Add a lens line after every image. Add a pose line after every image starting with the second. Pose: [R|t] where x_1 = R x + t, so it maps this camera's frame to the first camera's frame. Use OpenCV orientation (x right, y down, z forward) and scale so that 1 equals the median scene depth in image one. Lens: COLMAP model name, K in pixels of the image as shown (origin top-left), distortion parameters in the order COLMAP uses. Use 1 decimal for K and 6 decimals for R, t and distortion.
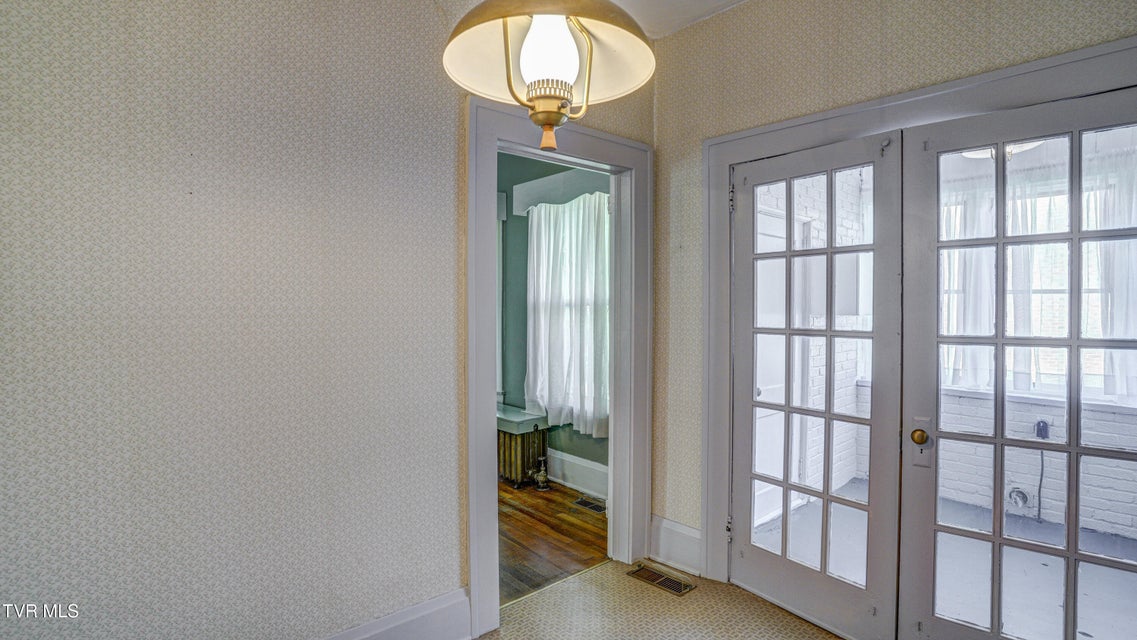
lens RADIAL K [[559.0, 0, 571.8], [0, 559.0, 317.5], [0, 0, 1]] dist [-0.085754, 0.038723]
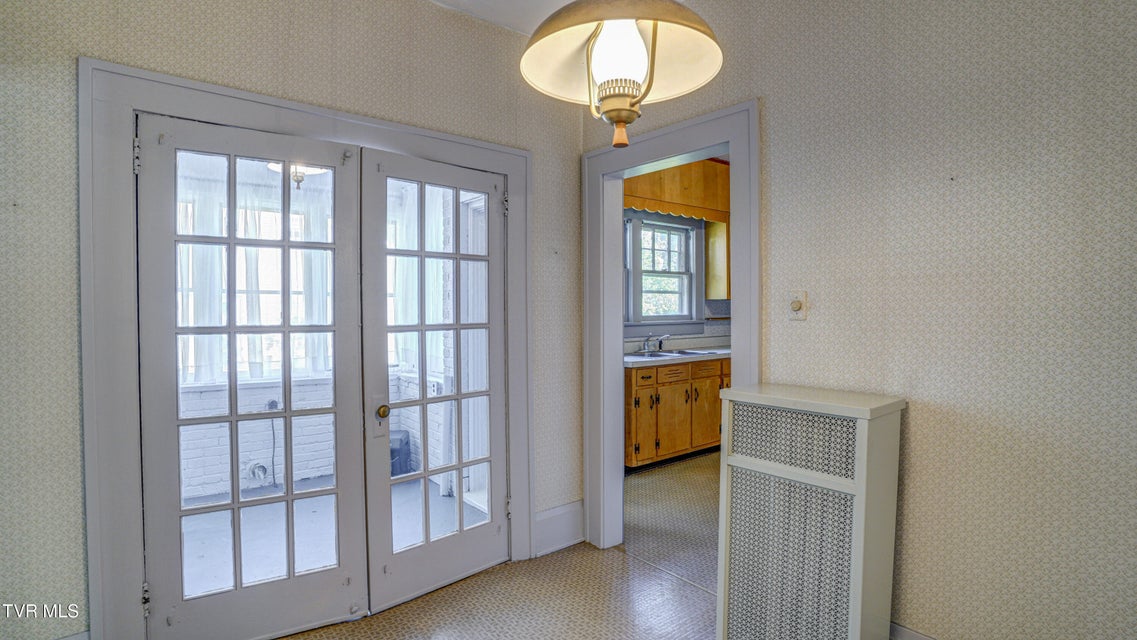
lens RADIAL K [[559.0, 0, 571.8], [0, 559.0, 317.5], [0, 0, 1]] dist [-0.085754, 0.038723]
pose [[0.047466, -0.016727, 0.998733, -0.346207], [0.017834, 0.999715, 0.015896, 0.001379], [-0.998714, 0.017057, 0.047751, 0.329692]]
